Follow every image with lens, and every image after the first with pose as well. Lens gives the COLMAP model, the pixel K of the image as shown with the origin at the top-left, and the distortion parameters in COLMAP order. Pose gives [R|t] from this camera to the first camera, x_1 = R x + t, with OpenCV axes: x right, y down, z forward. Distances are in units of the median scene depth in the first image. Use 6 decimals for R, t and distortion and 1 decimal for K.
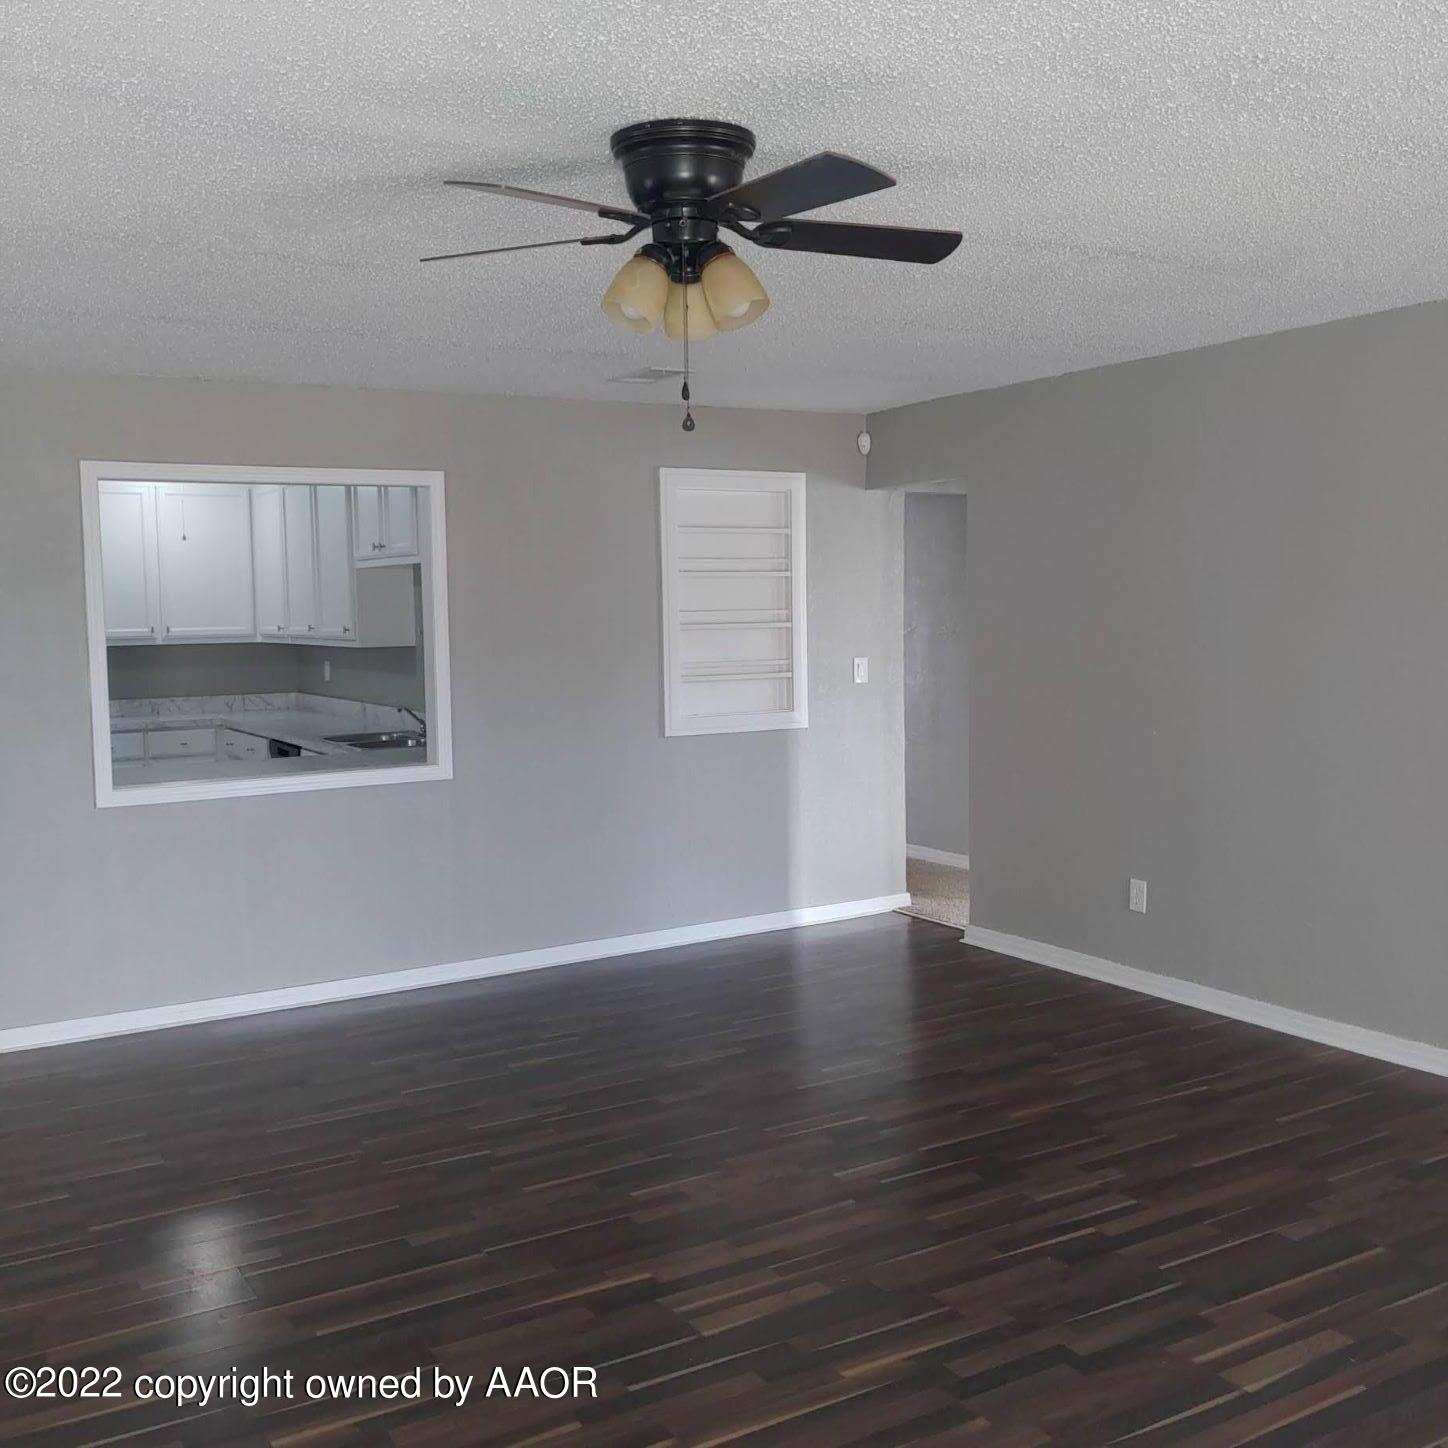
lens RADIAL K [[1533.4, 0, 724.0], [0, 1533.4, 724.0], [0, 0, 1]] dist [0.026769, 0.009238]
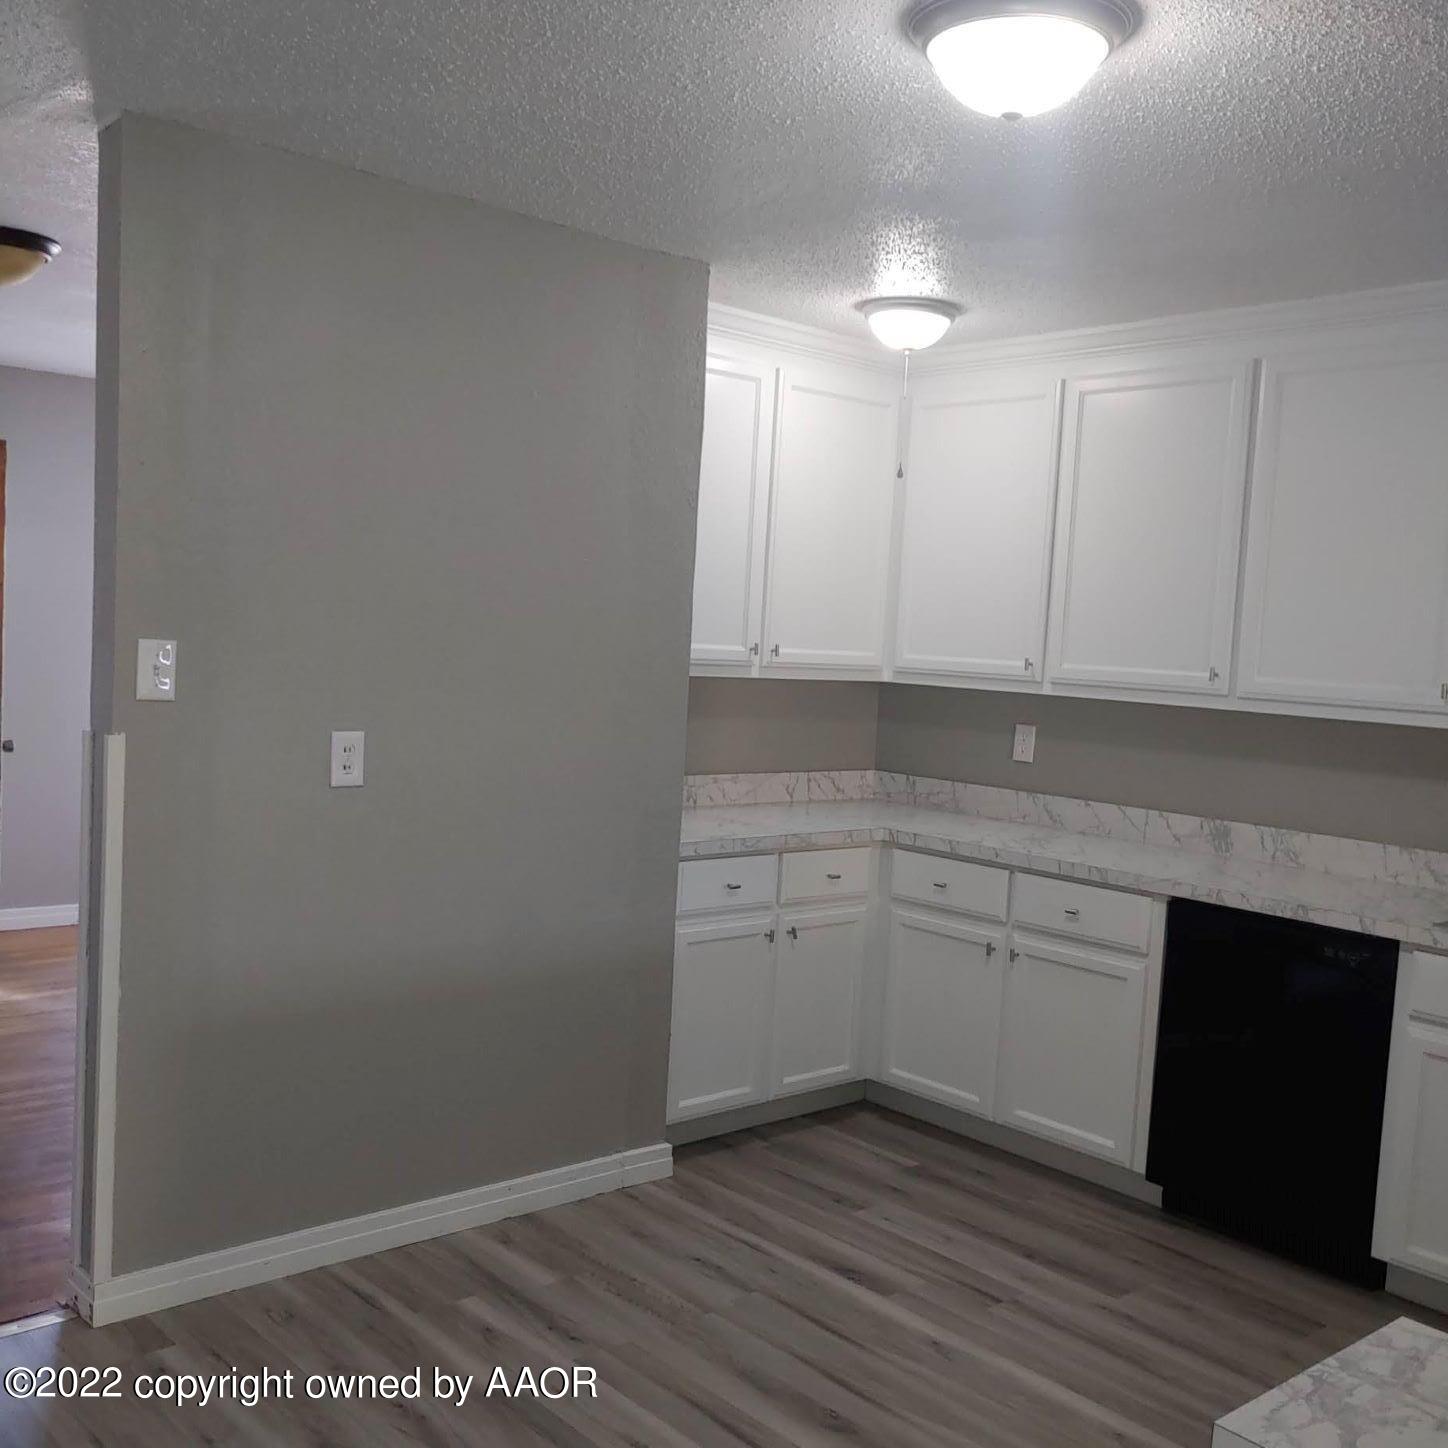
lens RADIAL K [[1564.5, 0, 749.0], [0, 1564.5, 761.5], [0, 0, 1]] dist [0.093238, -0.002218]
pose [[0.977373, 0.054231, 0.204451, -0.489959], [-0.055839, 0.998438, 0.002099, -0.025304], [-0.204018, -0.013468, 0.978875, 0.500228]]
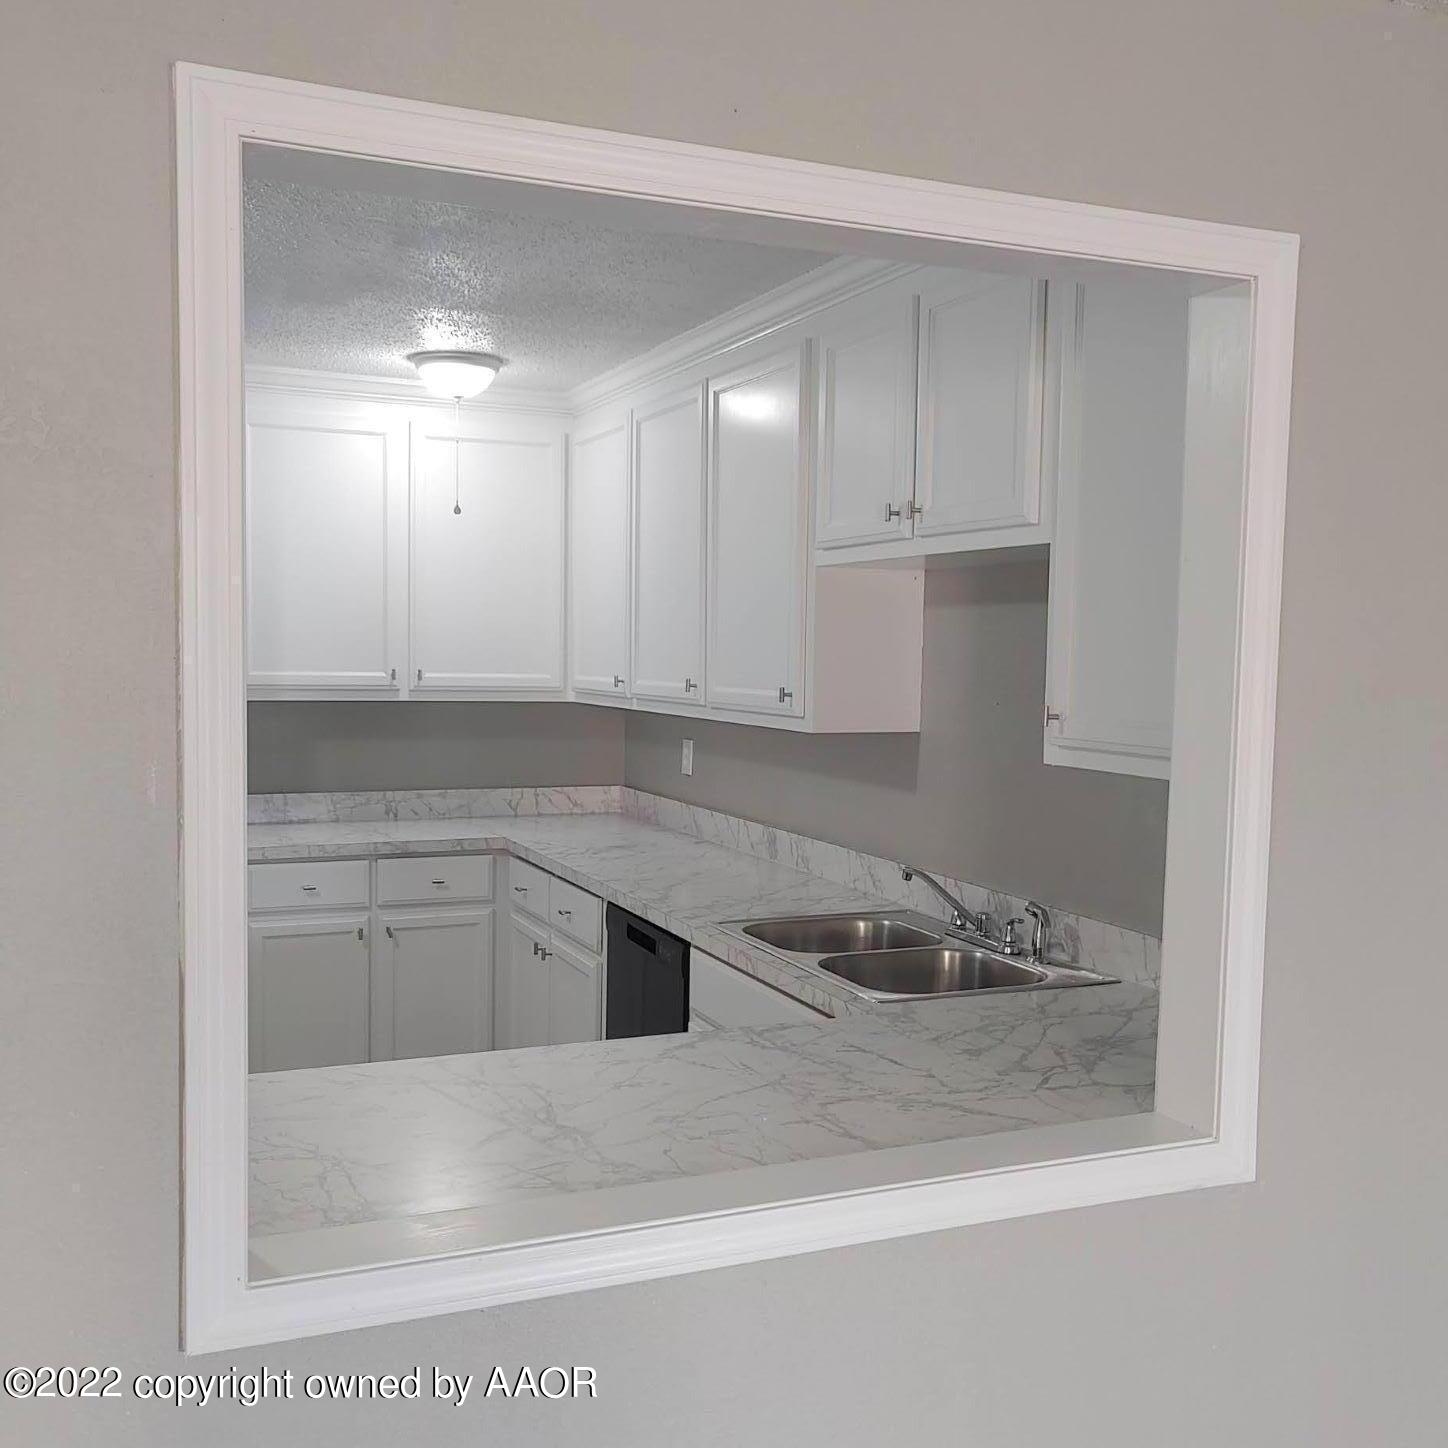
lens RADIAL K [[1564.5, 0, 749.0], [0, 1564.5, 761.5], [0, 0, 1]] dist [0.093238, -0.002218]
pose [[0.991262, 0.042187, -0.124982, -0.172098], [-0.042900, 0.999075, -0.003018, -0.034012], [0.124739, 0.008353, 0.992154, 0.453546]]
